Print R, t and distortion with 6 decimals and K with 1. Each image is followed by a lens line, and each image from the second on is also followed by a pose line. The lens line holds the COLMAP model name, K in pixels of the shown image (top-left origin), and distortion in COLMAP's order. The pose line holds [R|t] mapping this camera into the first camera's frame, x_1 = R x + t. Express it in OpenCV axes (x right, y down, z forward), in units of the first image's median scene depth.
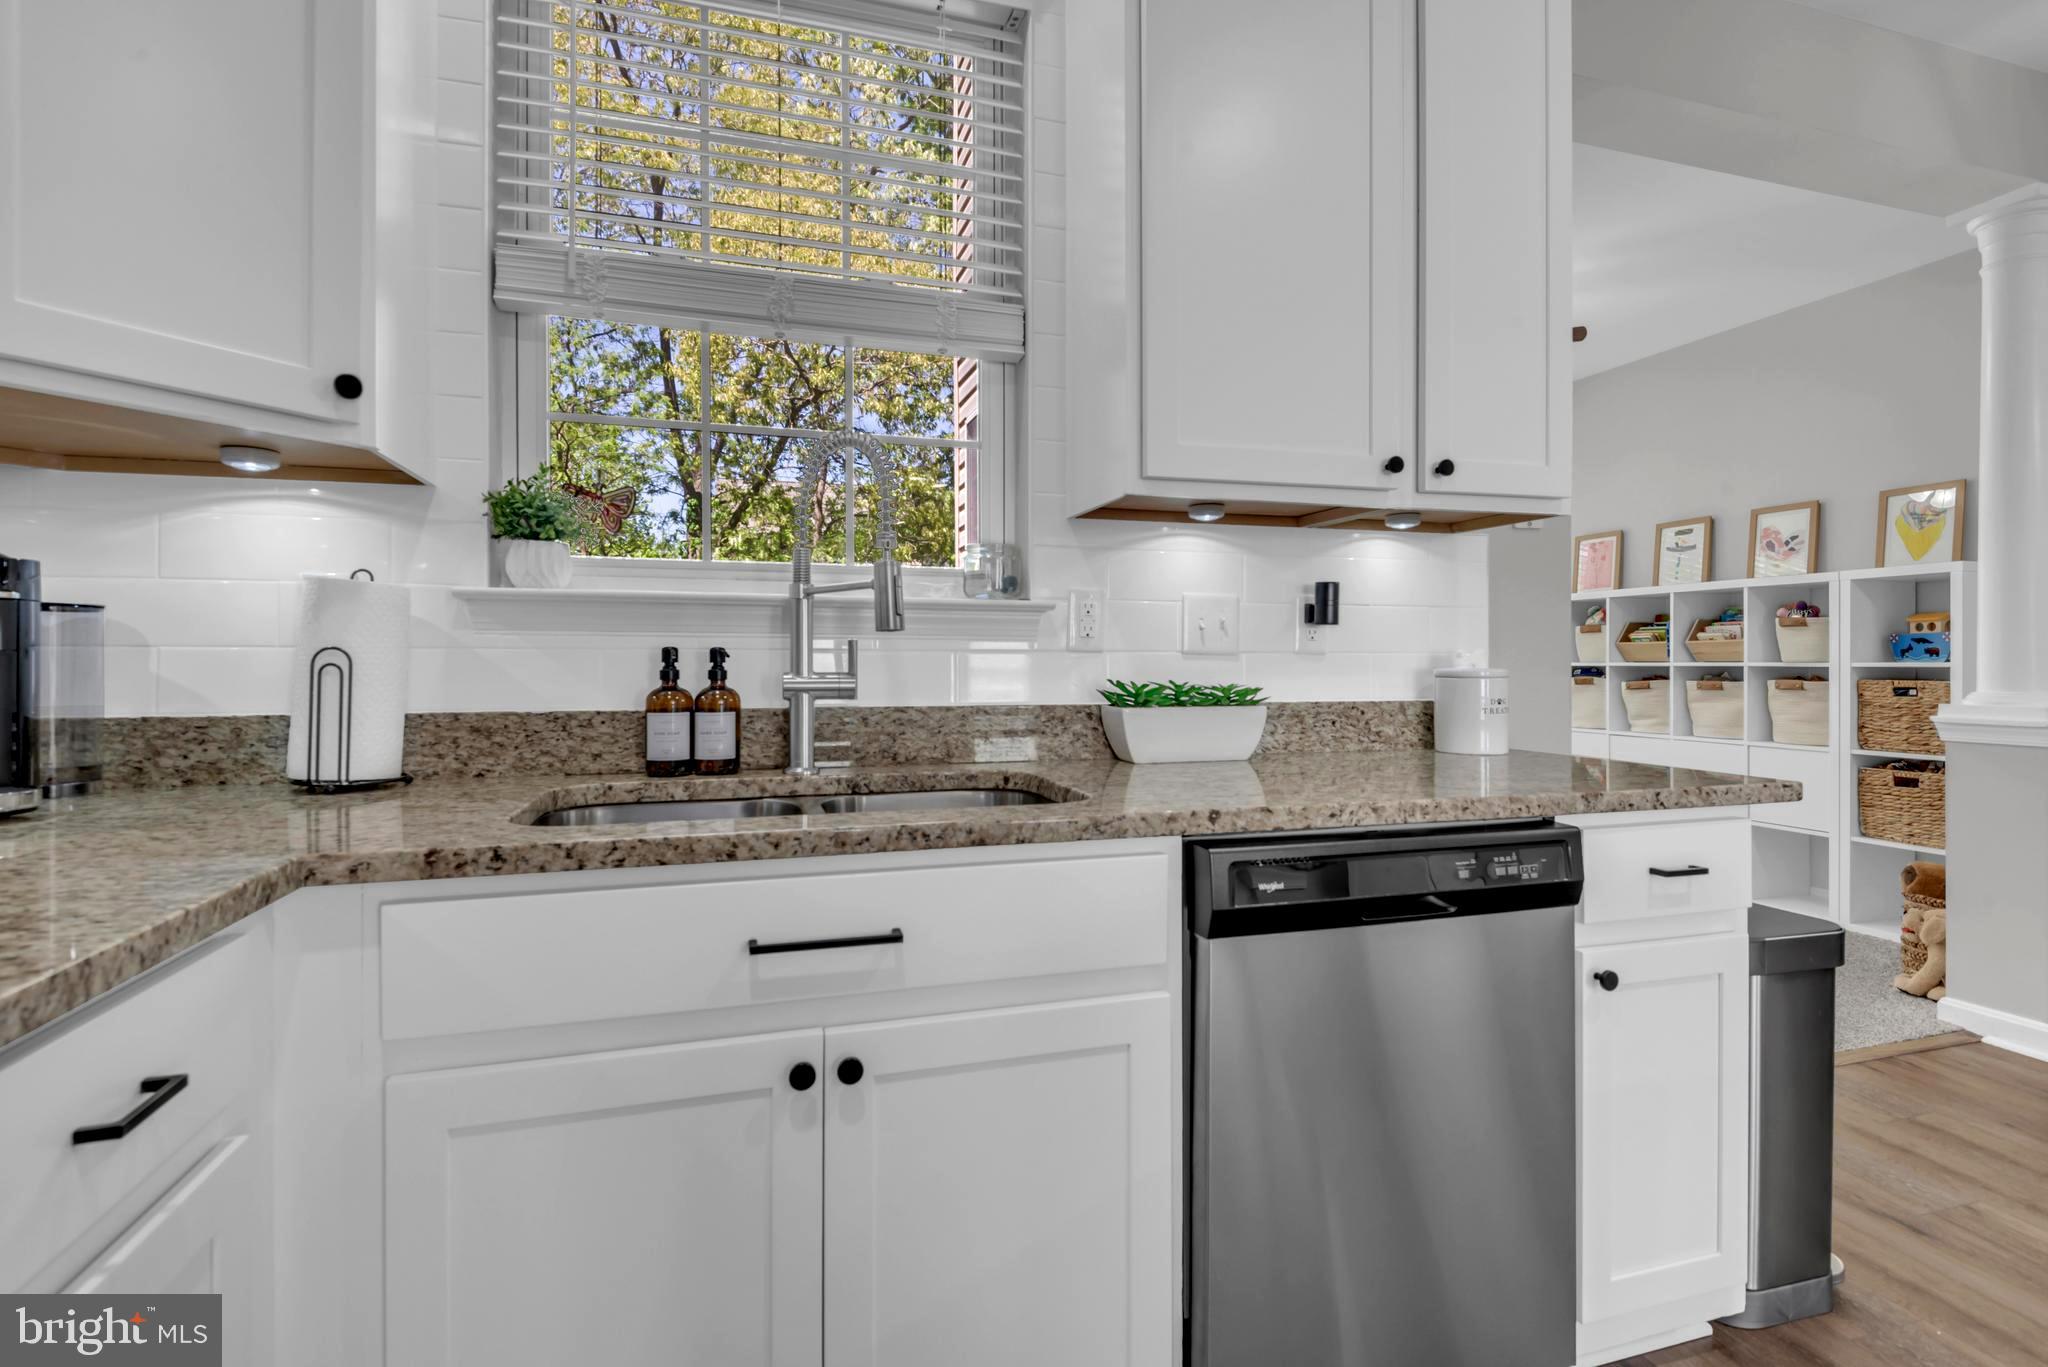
lens RADIAL K [[959.5, 0, 1025.5], [0, 959.5, 659.3], [0, 0, 1]] dist [0.020854, -0.012213]
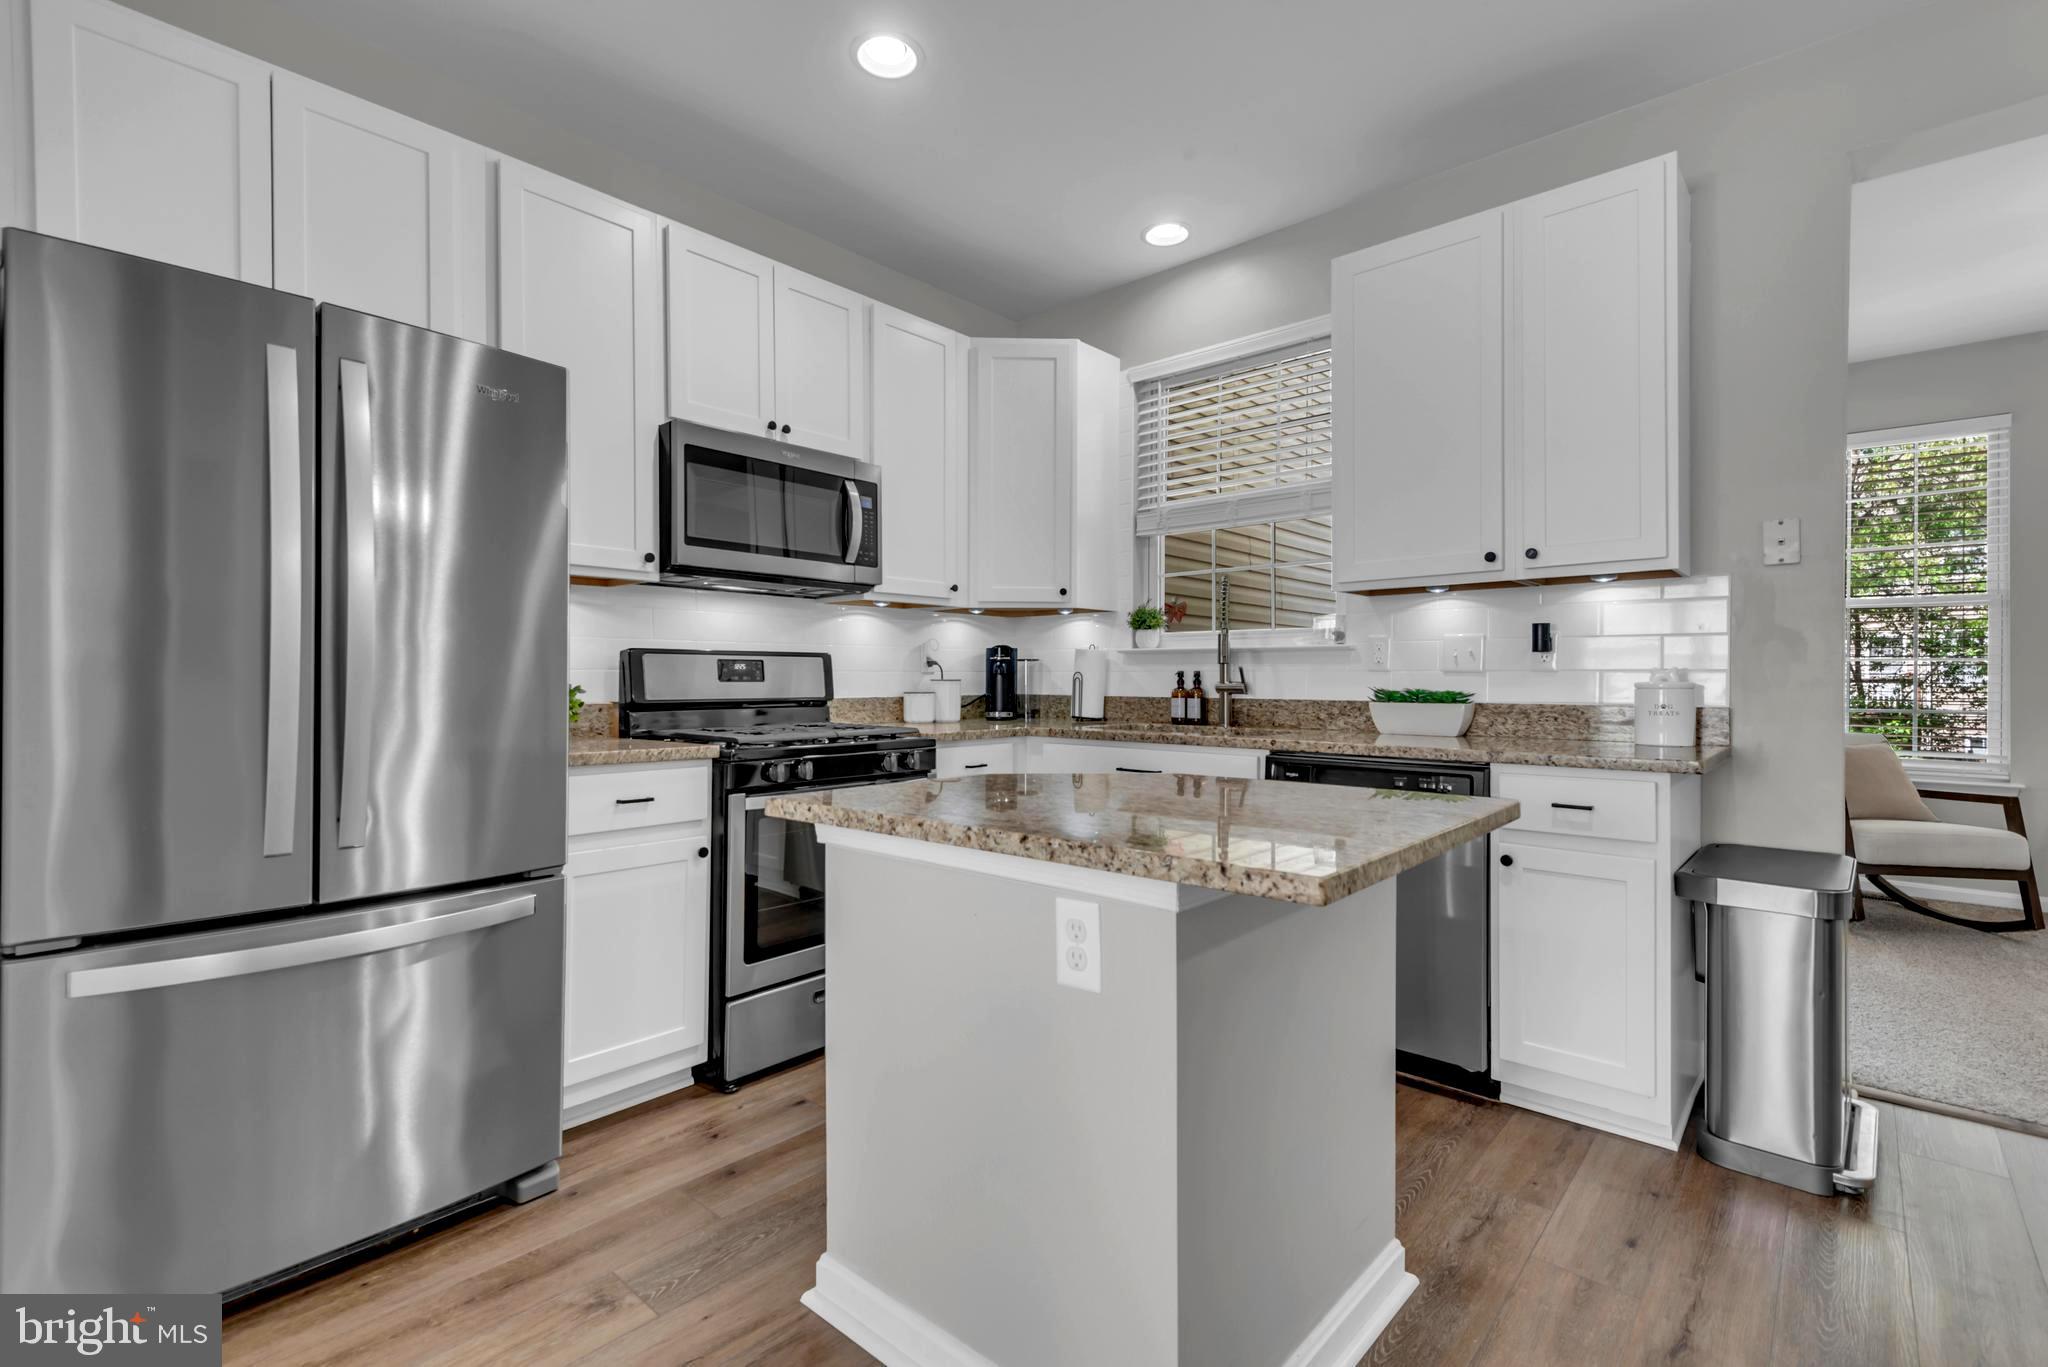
lens RADIAL K [[927.9, 0, 1032.9], [0, 927.9, 681.7], [0, 0, 1]] dist [0.033057, -0.013511]
pose [[0.532578, 0.004217, -0.846371, 1.216072], [0.000559, 0.999986, 0.005334, 0.001117], [0.846381, -0.003314, 0.532568, -0.485548]]
